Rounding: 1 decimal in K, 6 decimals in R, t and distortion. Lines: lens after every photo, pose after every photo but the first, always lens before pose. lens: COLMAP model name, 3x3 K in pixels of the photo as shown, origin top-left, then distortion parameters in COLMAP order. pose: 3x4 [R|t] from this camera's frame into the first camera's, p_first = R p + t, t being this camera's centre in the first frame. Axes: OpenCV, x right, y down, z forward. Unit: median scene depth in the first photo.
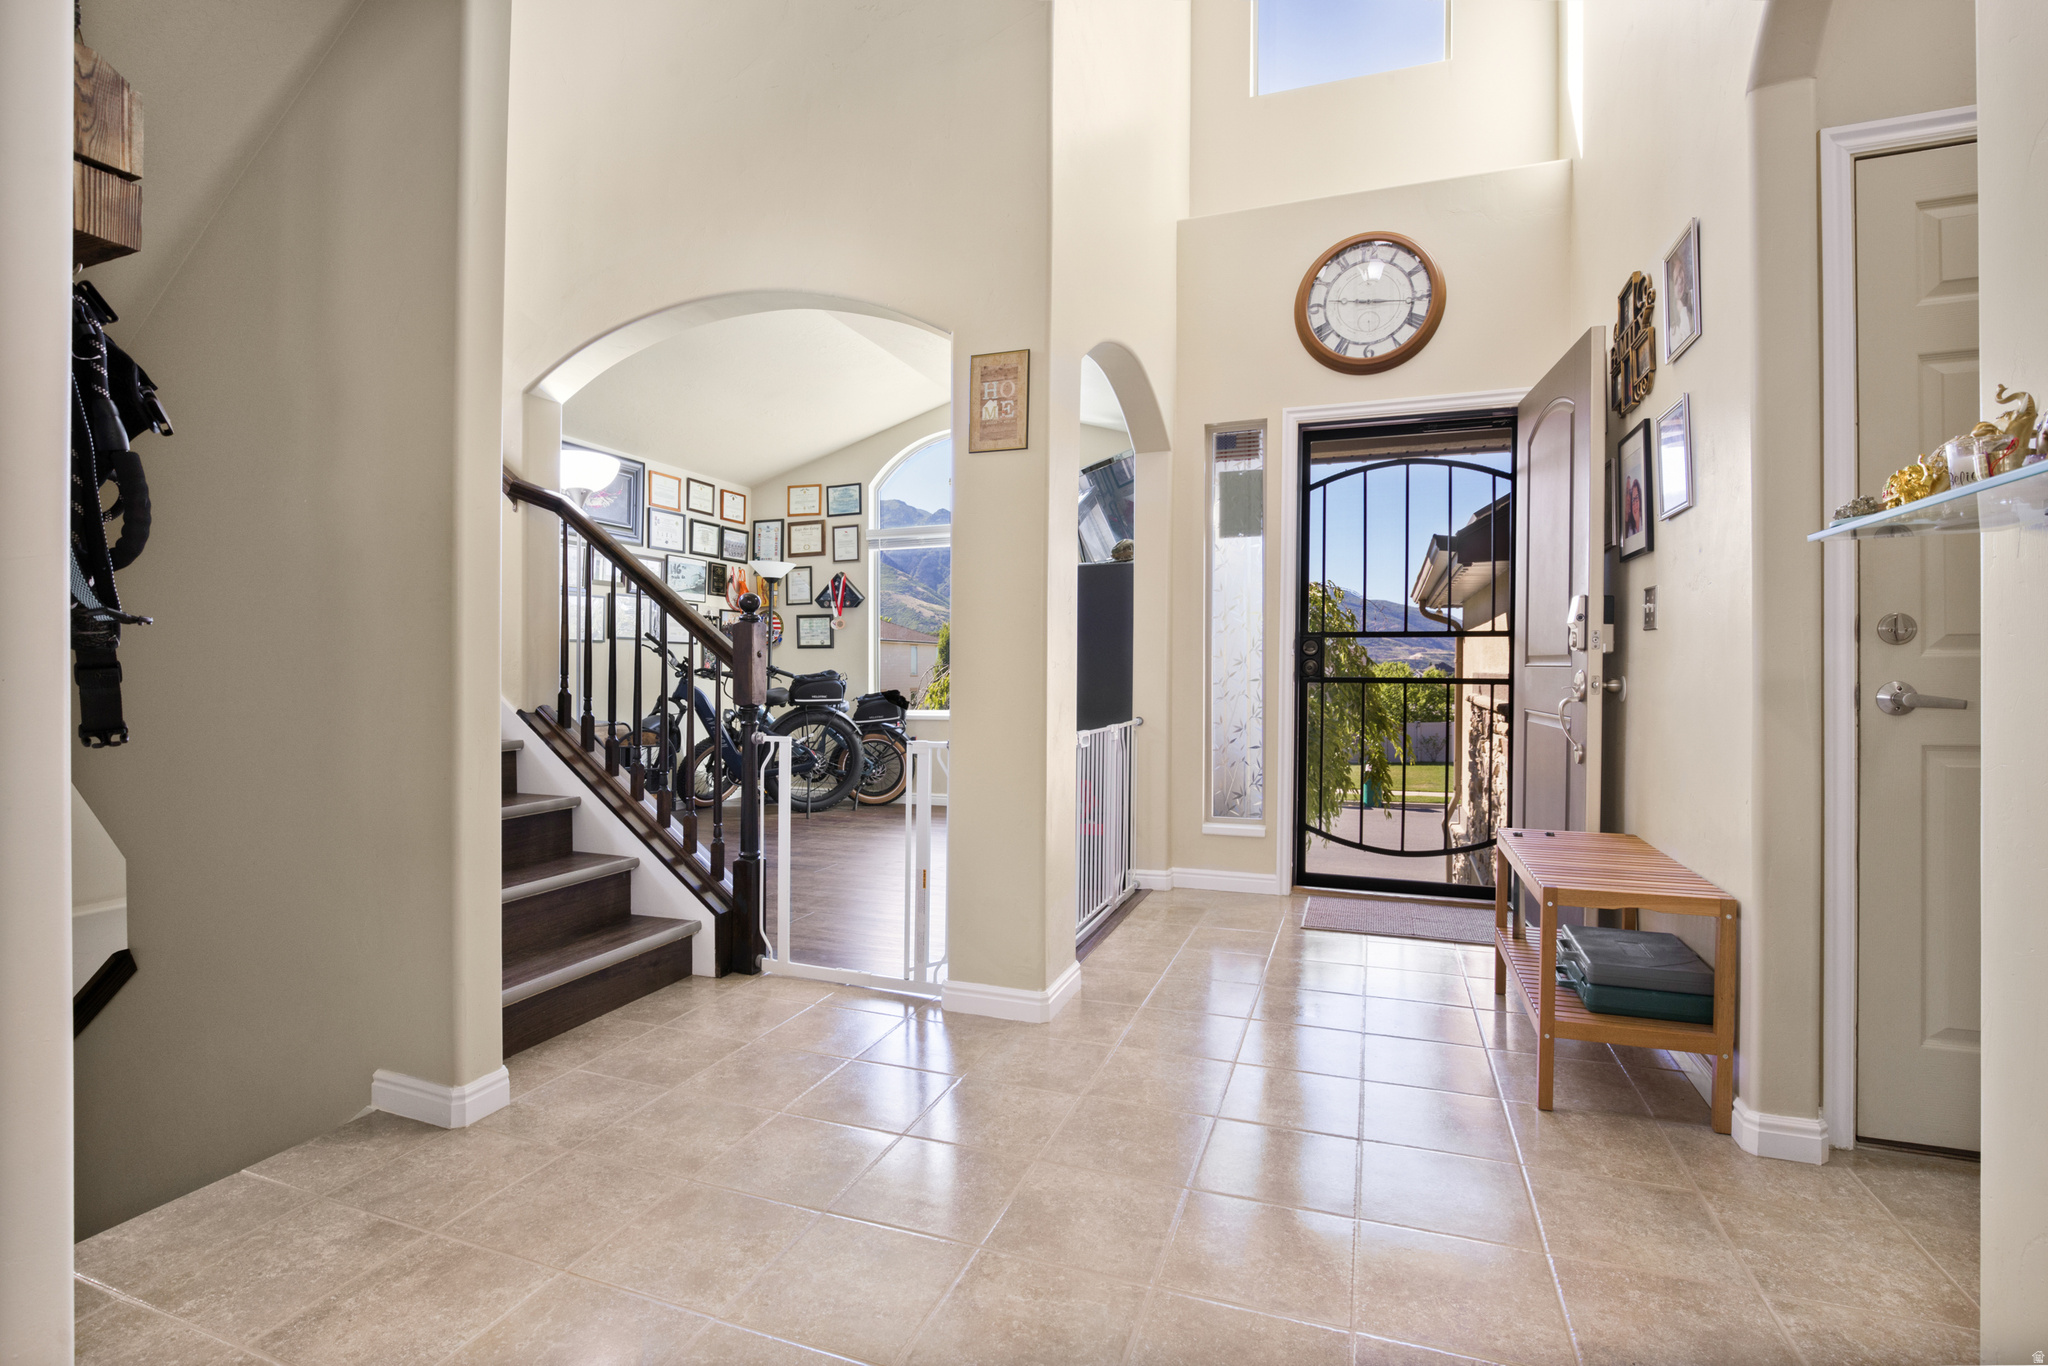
lens RADIAL K [[925.4, 0, 1045.0], [0, 925.4, 641.9], [0, 0, 1]] dist [-0.002552, 0.000863]
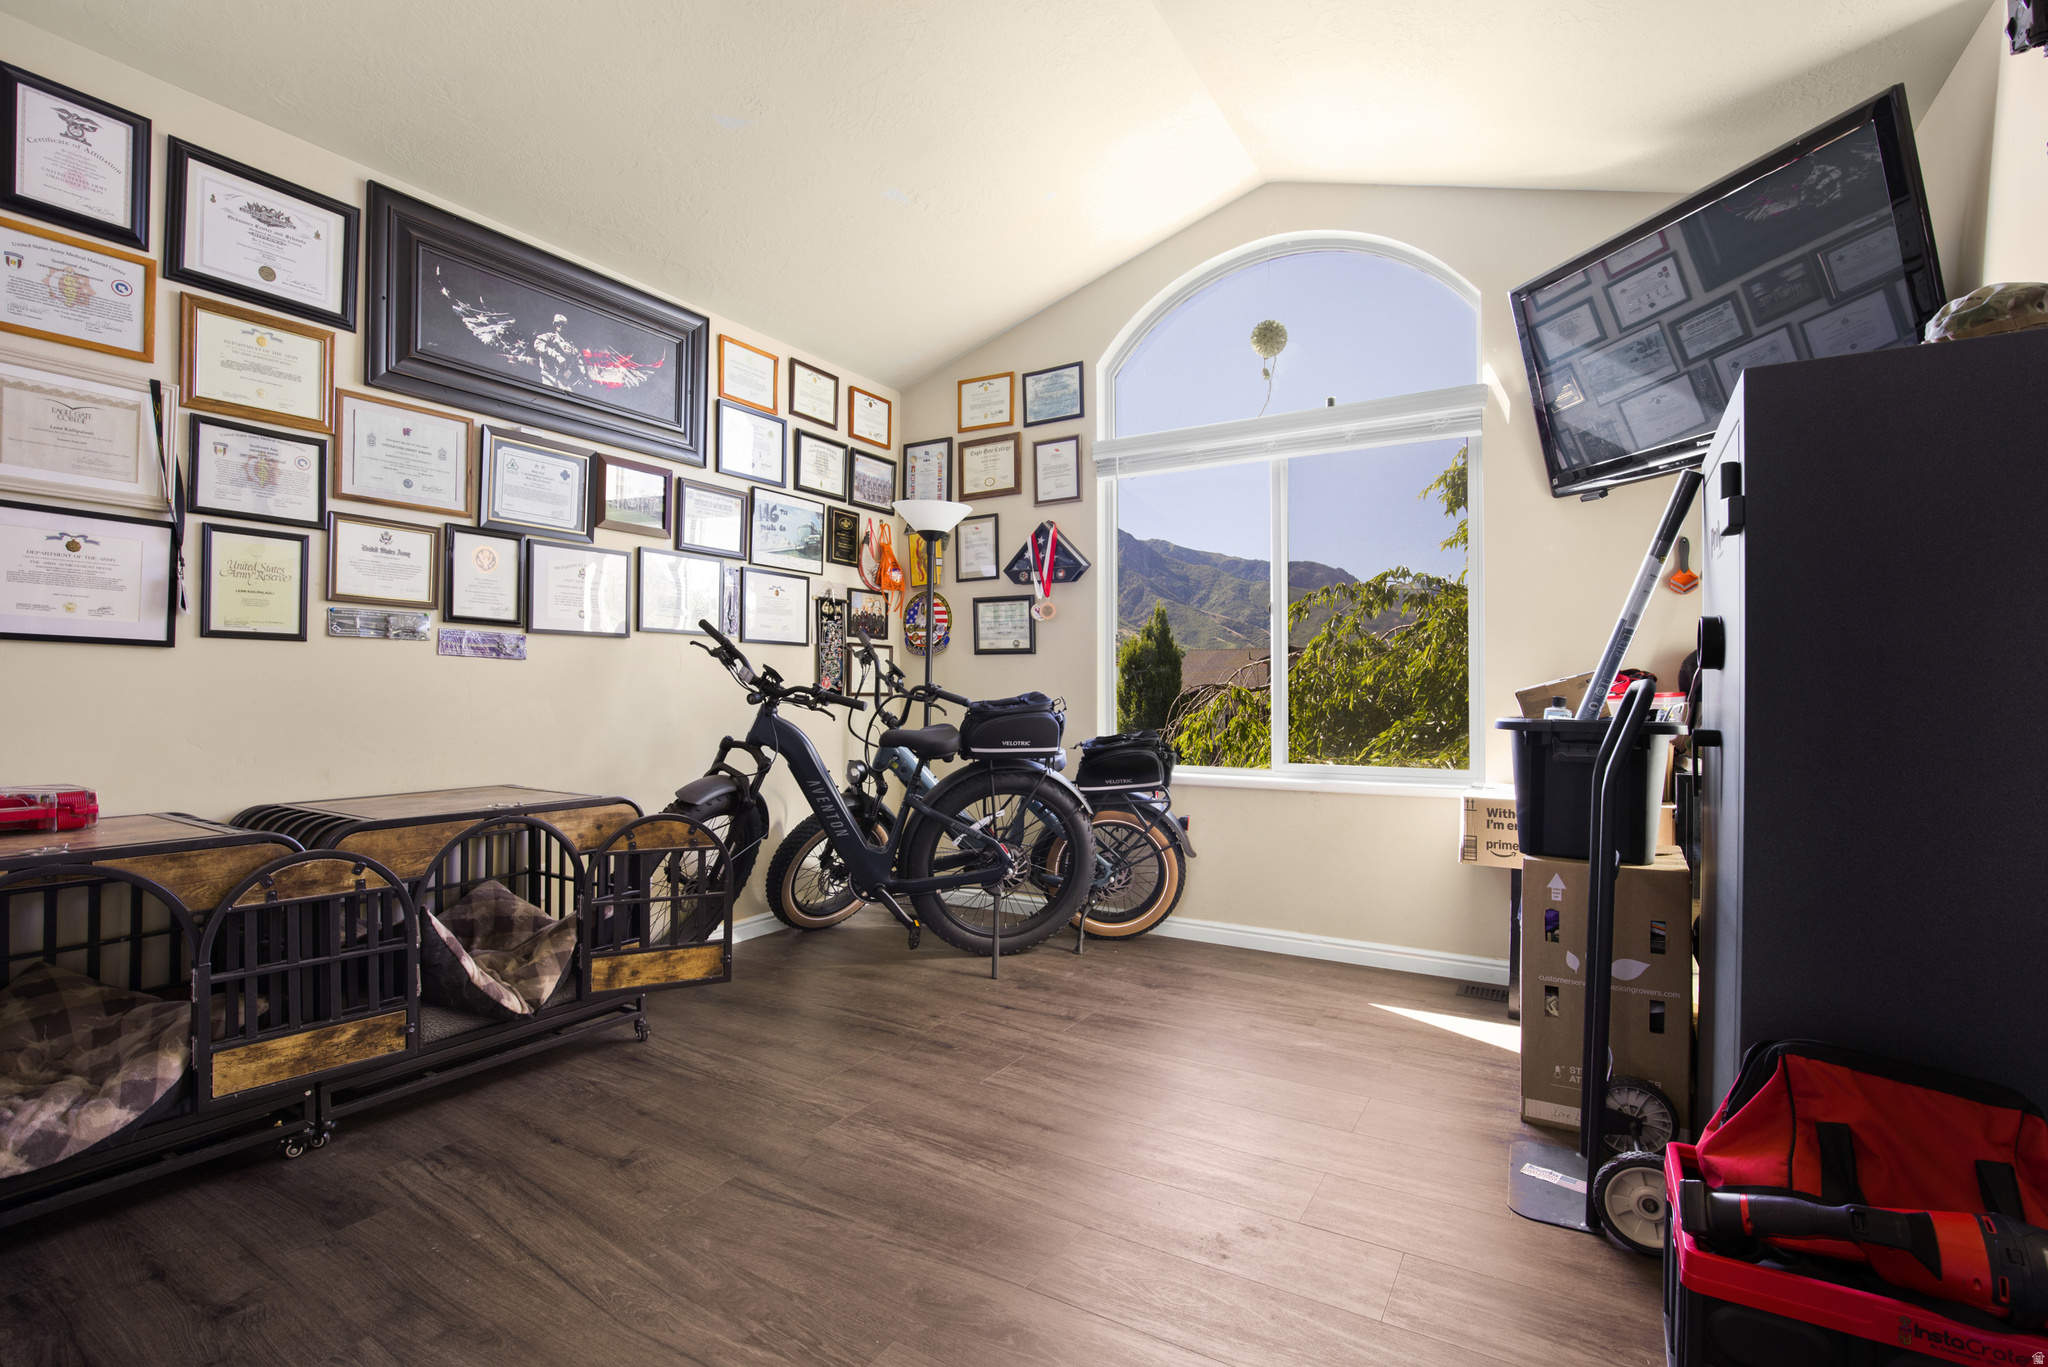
lens RADIAL K [[925.4, 0, 1025.9], [0, 925.4, 683.8], [0, 0, 1]] dist [-0.002552, 0.000863]
pose [[0.979271, 0.004477, -0.202503, -0.120197], [-0.000392, 0.999796, 0.020210, 0.013951], [0.202552, -0.019712, 0.979073, 0.444198]]
